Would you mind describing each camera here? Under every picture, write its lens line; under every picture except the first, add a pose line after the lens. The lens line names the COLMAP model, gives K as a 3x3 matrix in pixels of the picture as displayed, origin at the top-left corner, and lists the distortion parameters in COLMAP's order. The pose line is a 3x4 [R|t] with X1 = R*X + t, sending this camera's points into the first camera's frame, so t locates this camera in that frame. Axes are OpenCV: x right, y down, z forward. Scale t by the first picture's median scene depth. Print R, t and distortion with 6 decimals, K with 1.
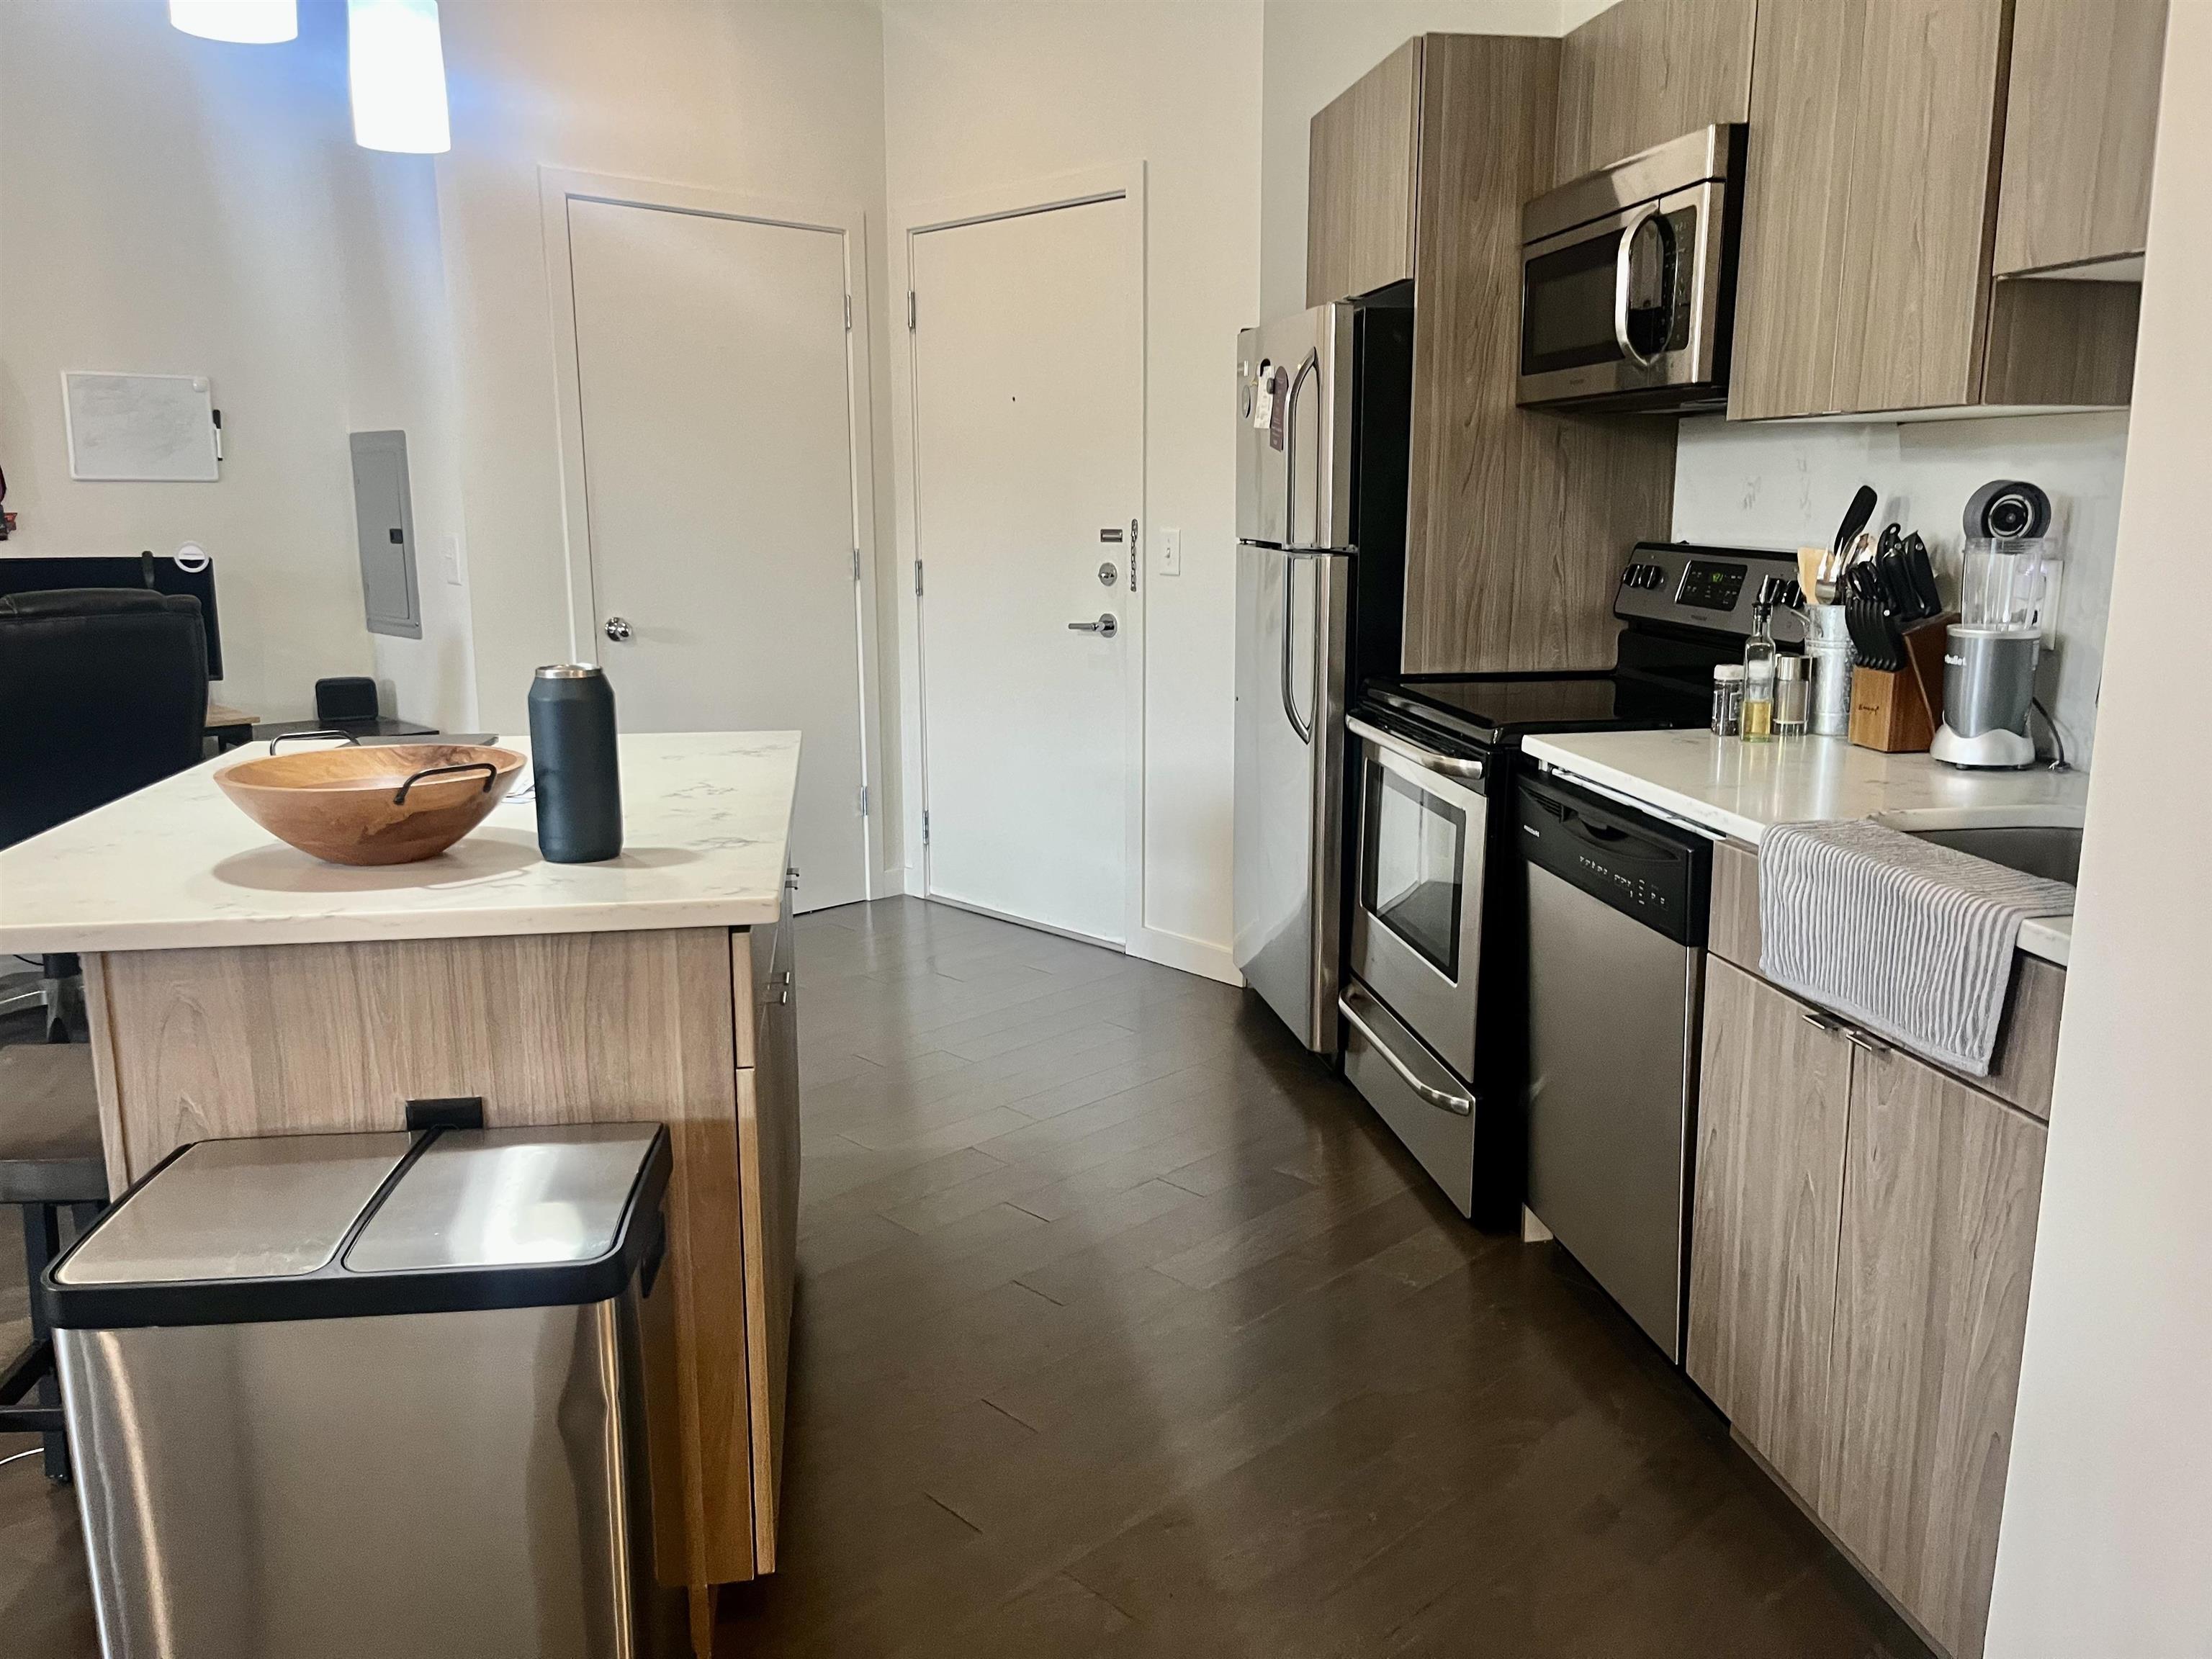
lens RADIAL K [[1651.2, 0, 1102.7], [0, 1651.2, 816.9], [0, 0, 1]] dist [0.015402, -0.013728]
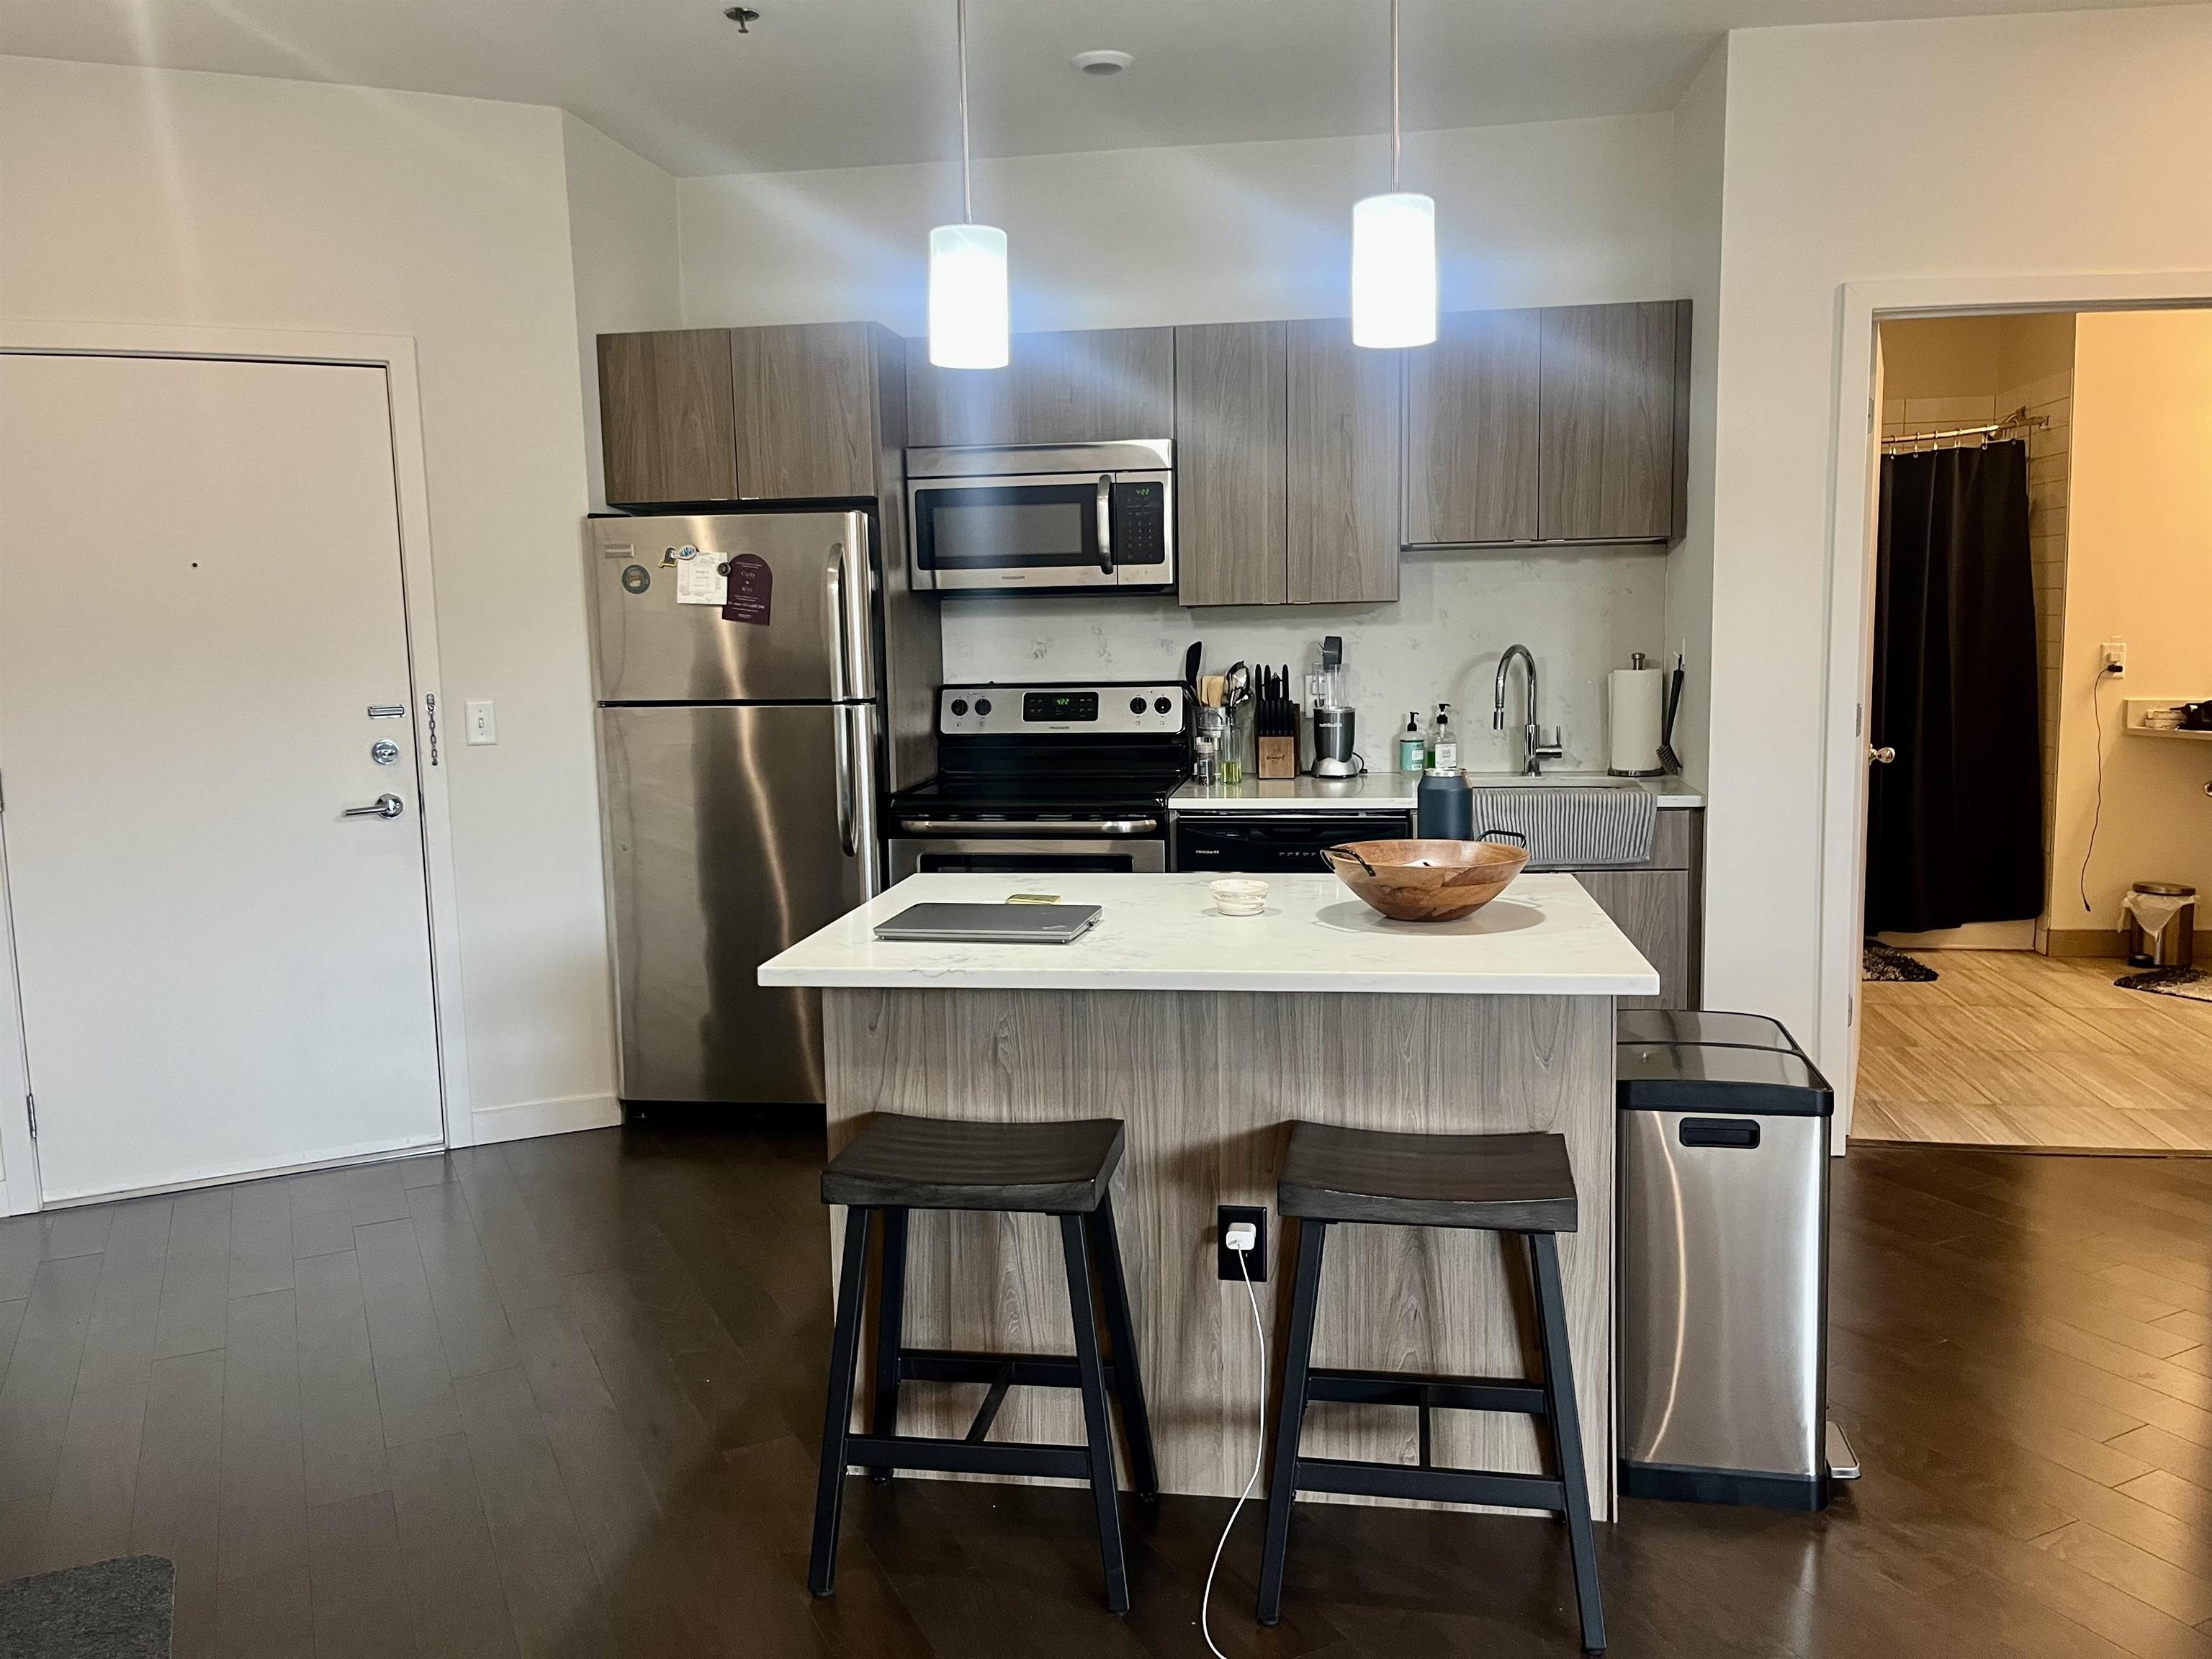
lens RADIAL K [[1651.2, 0, 1101.6], [0, 1651.2, 833.8], [0, 0, 1]] dist [0.015402, -0.013728]
pose [[0.313242, -0.124594, 0.941465, -0.890567], [0.207822, 0.976321, 0.060061, -0.086647], [-0.926655, 0.176844, 0.331718, 0.372829]]
